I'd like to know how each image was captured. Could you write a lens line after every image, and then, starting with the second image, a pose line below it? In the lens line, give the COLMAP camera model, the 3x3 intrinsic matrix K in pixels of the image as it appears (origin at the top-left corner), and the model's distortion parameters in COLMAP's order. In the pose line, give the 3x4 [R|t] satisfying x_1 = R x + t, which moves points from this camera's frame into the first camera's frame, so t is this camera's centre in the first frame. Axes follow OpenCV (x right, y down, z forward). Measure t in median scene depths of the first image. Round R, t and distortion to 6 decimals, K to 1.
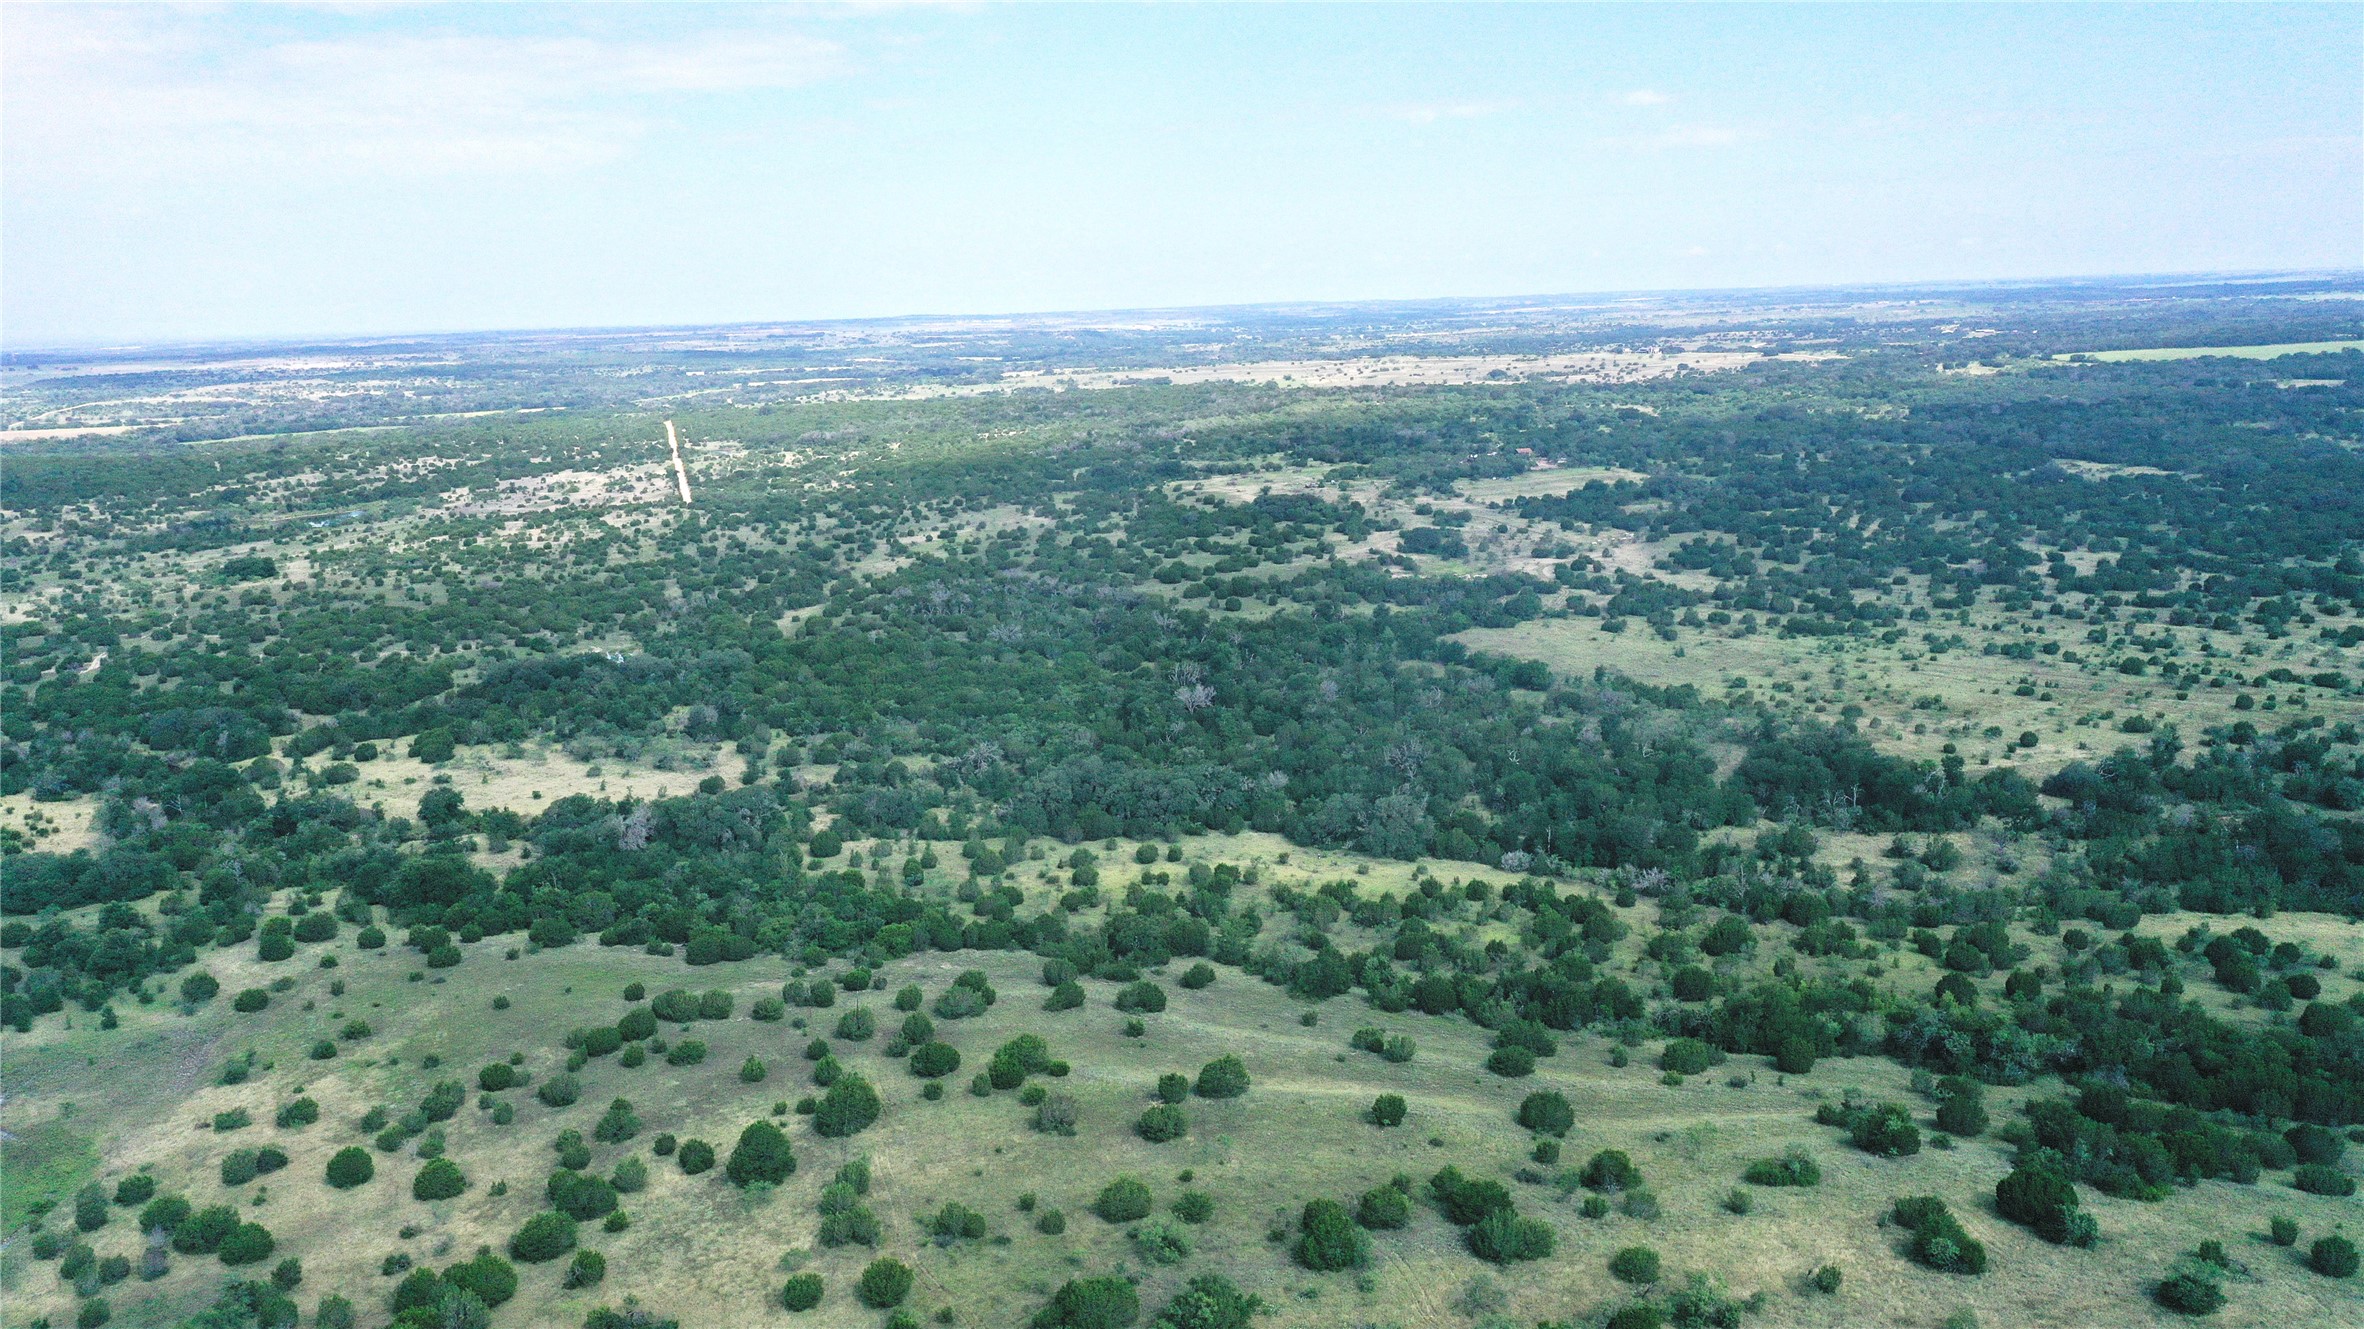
lens RADIAL K [[1889.8, 0, 1174.6], [0, 1889.8, 659.4], [0, 0, 1]] dist [0.016720, 0.007465]
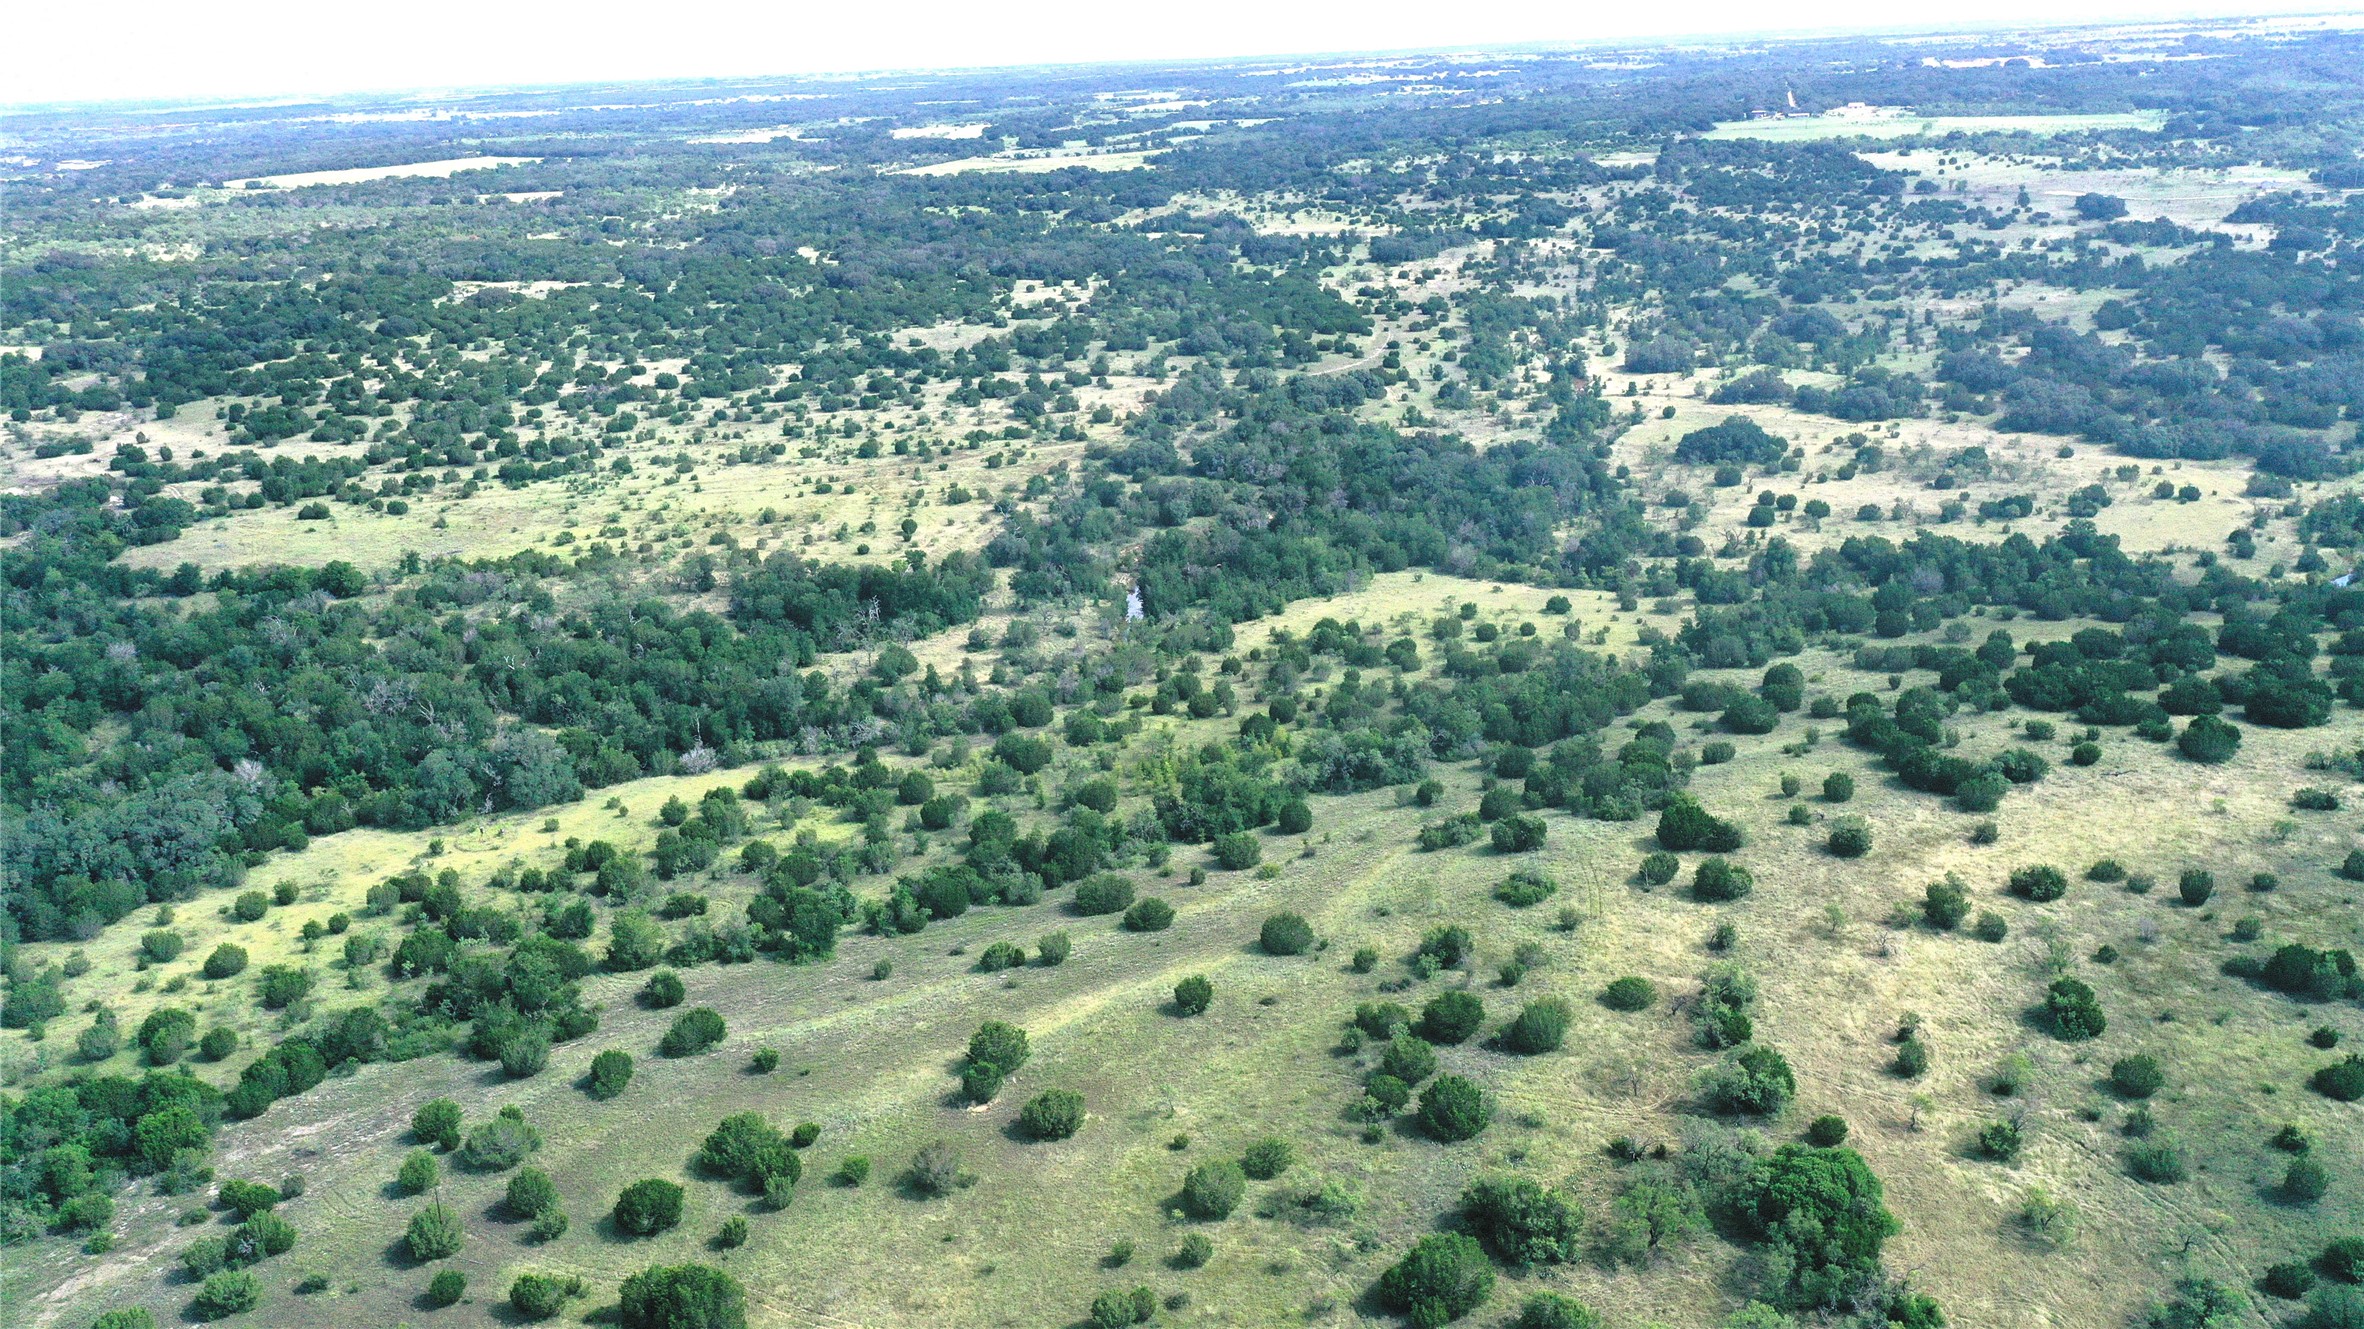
lens RADIAL K [[1889.8, 0, 1174.7], [0, 1889.8, 660.8], [0, 0, 1]] dist [0.016720, 0.007465]
pose [[0.574857, -0.249880, 0.779165, -0.189152], [0.181395, 0.967454, 0.176434, -0.027488], [-0.797894, 0.039913, 0.601475, 0.150432]]
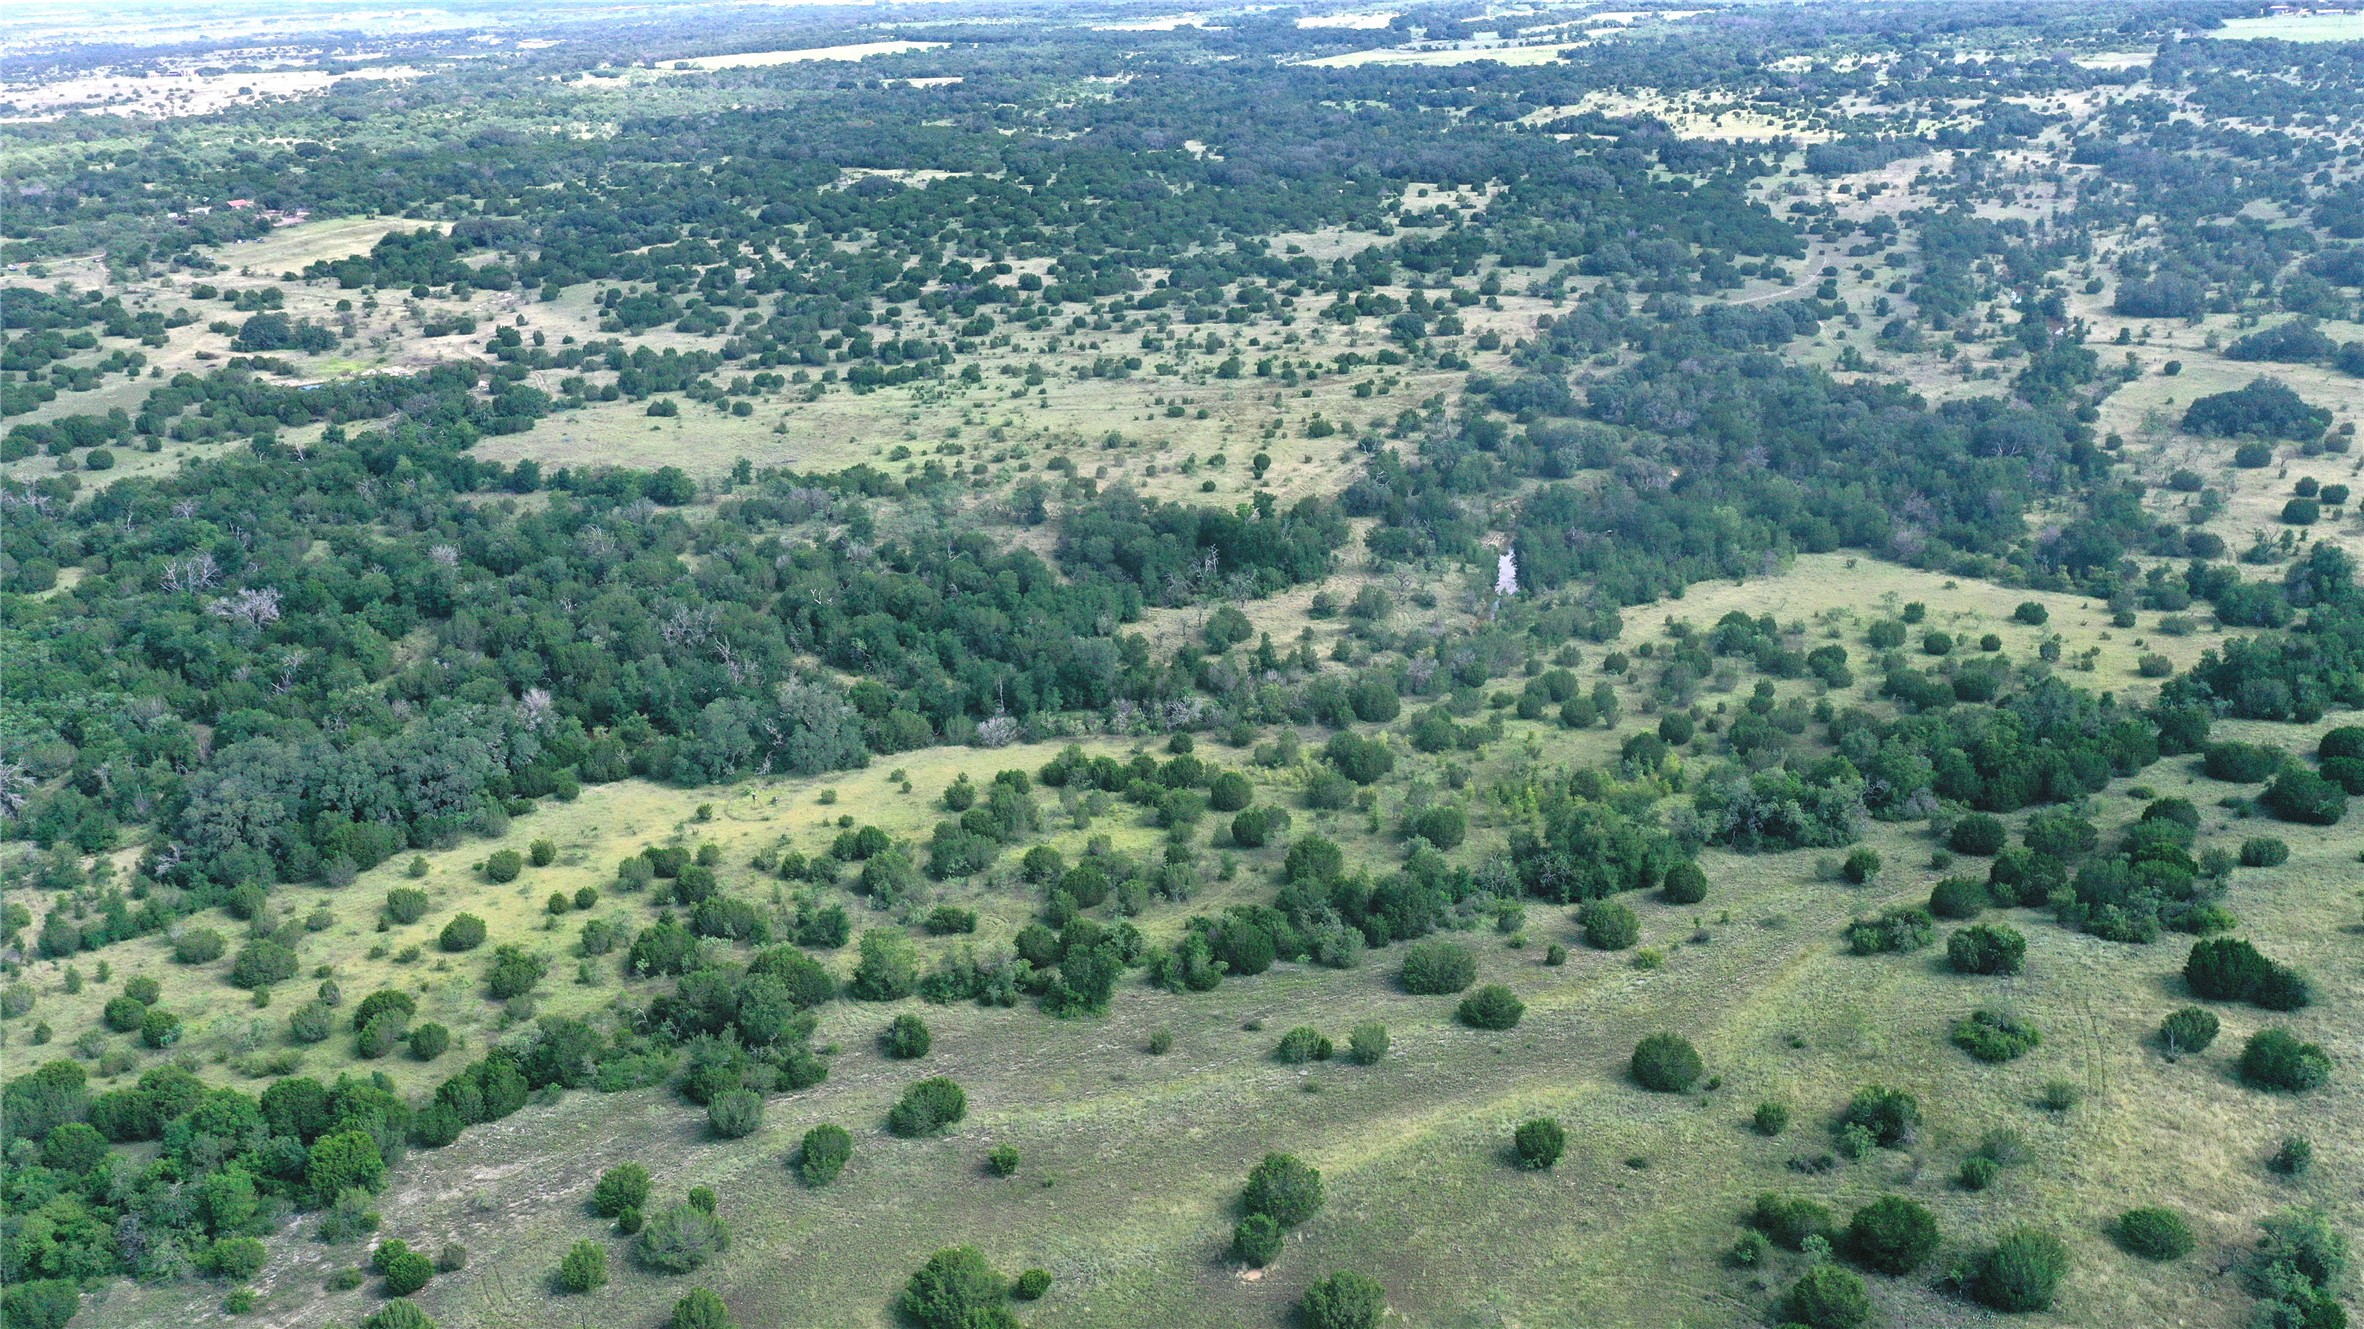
lens RADIAL K [[1889.8, 0, 1182.1], [0, 1889.8, 663.0], [0, 0, 1]] dist [0.016720, 0.007465]
pose [[0.728097, -0.240590, 0.641865, -0.133770], [0.146583, 0.969369, 0.197073, -0.032842], [-0.669618, -0.049402, 0.741061, 0.190624]]
